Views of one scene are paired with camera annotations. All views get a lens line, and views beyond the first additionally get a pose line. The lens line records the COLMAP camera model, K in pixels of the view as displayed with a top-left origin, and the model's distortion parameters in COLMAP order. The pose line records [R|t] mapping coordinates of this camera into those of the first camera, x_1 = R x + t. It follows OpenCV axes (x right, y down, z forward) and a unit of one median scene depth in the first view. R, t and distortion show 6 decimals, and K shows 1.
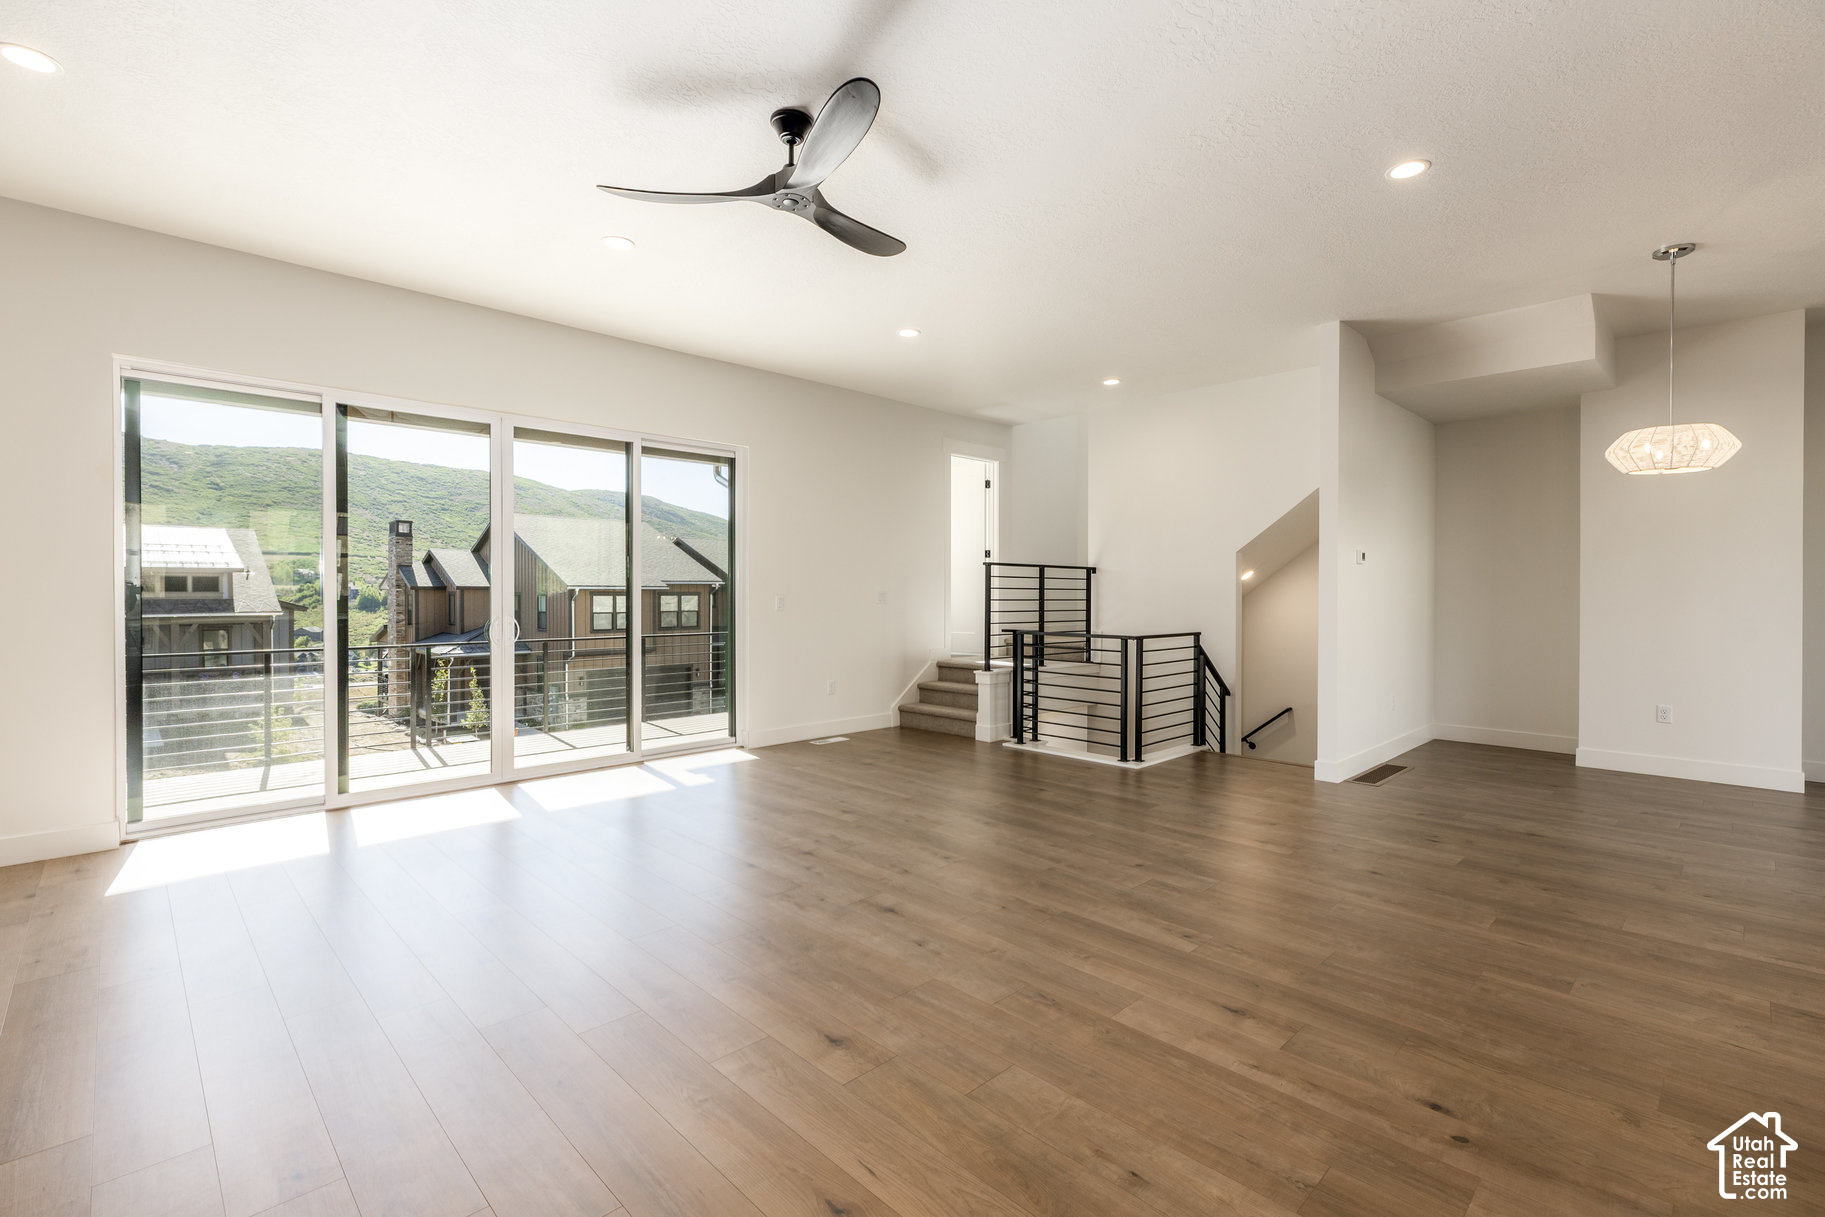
lens RADIAL K [[819.3, 0, 912.9], [0, 819.3, 601.3], [0, 0, 1]] dist [-0.000357, -0.000258]
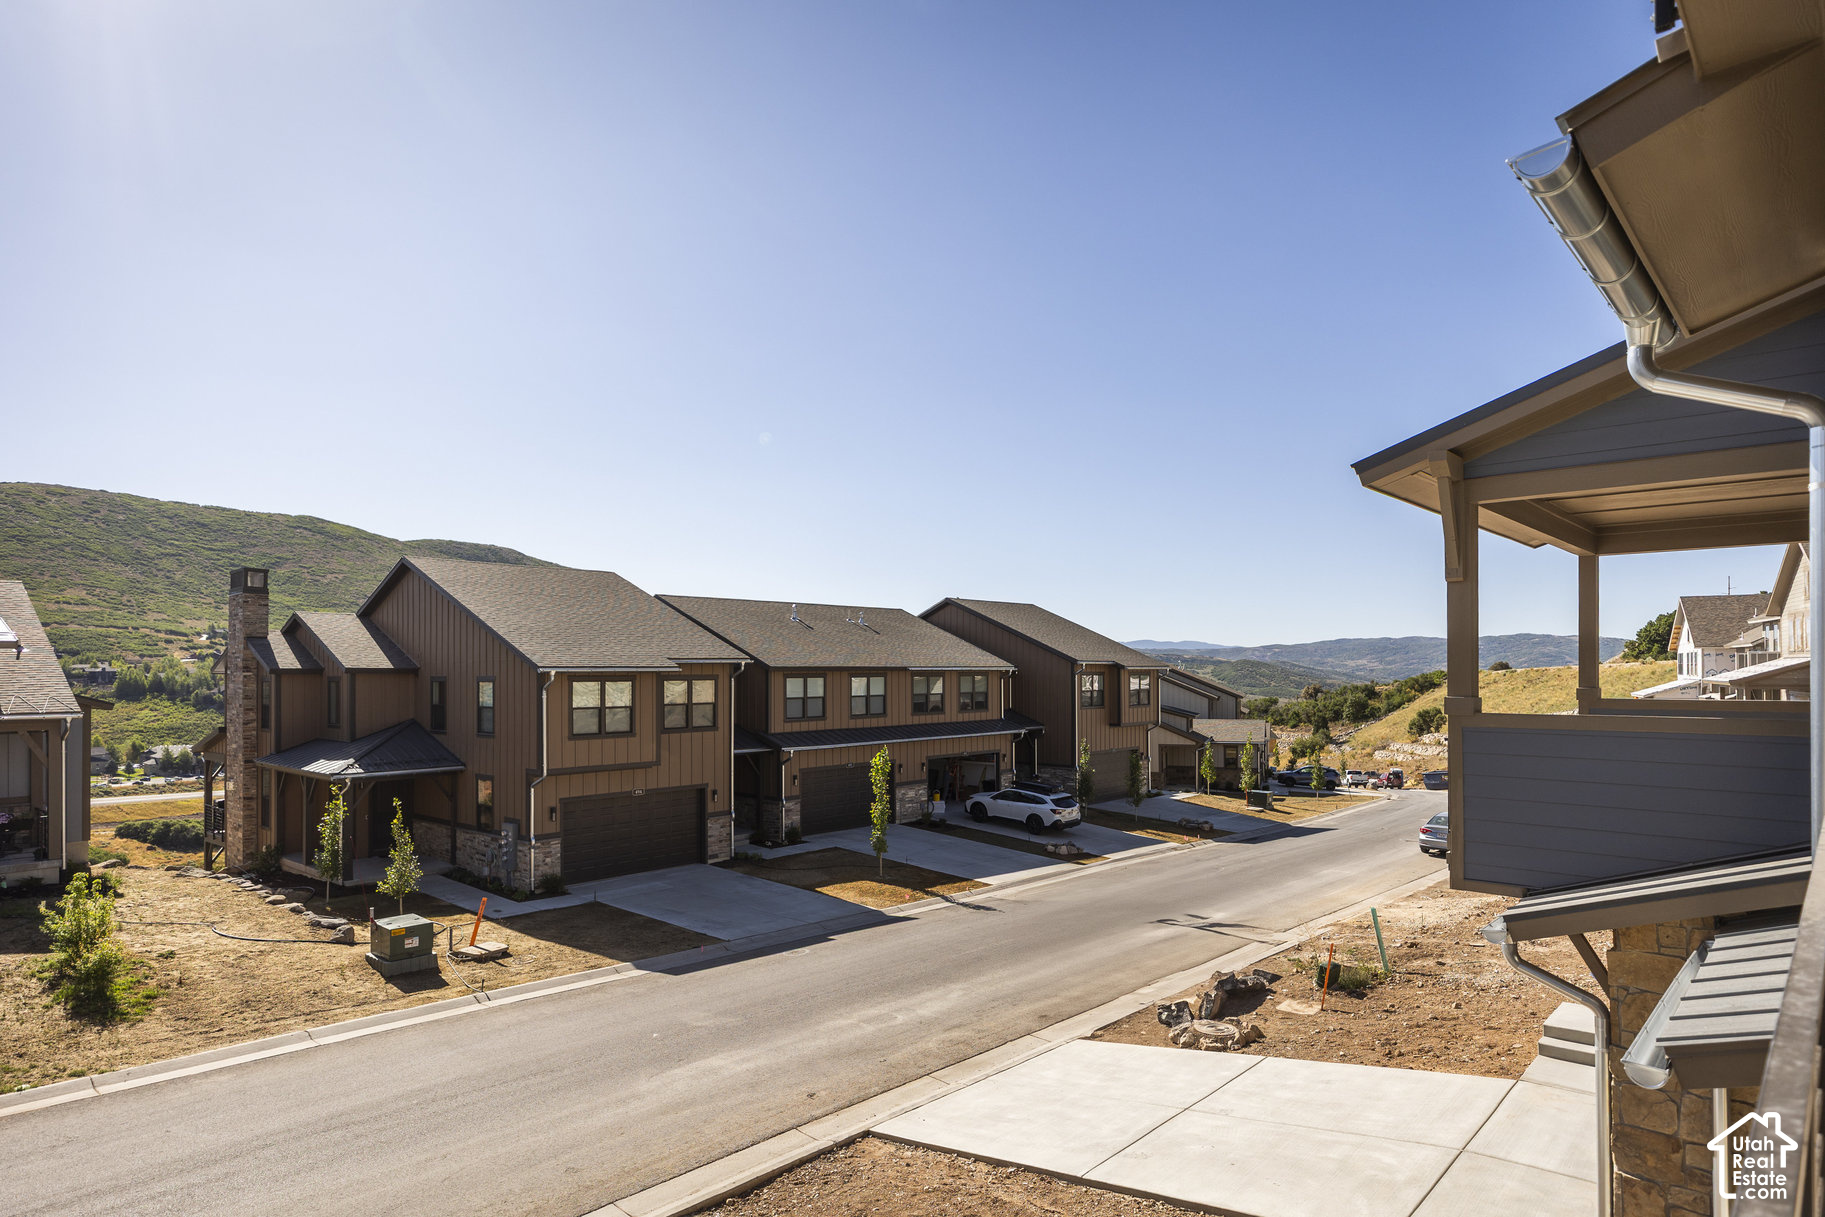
lens RADIAL K [[1047.2, 0, 910.9], [0, 1047.2, 668.7], [0, 0, 1]] dist [0.001494, 0.000544]
pose [[0.998513, -0.005952, 0.054180, -0.148739], [0.006660, 0.999895, -0.012888, -0.004048], [-0.054098, 0.013230, 0.998448, 0.139811]]
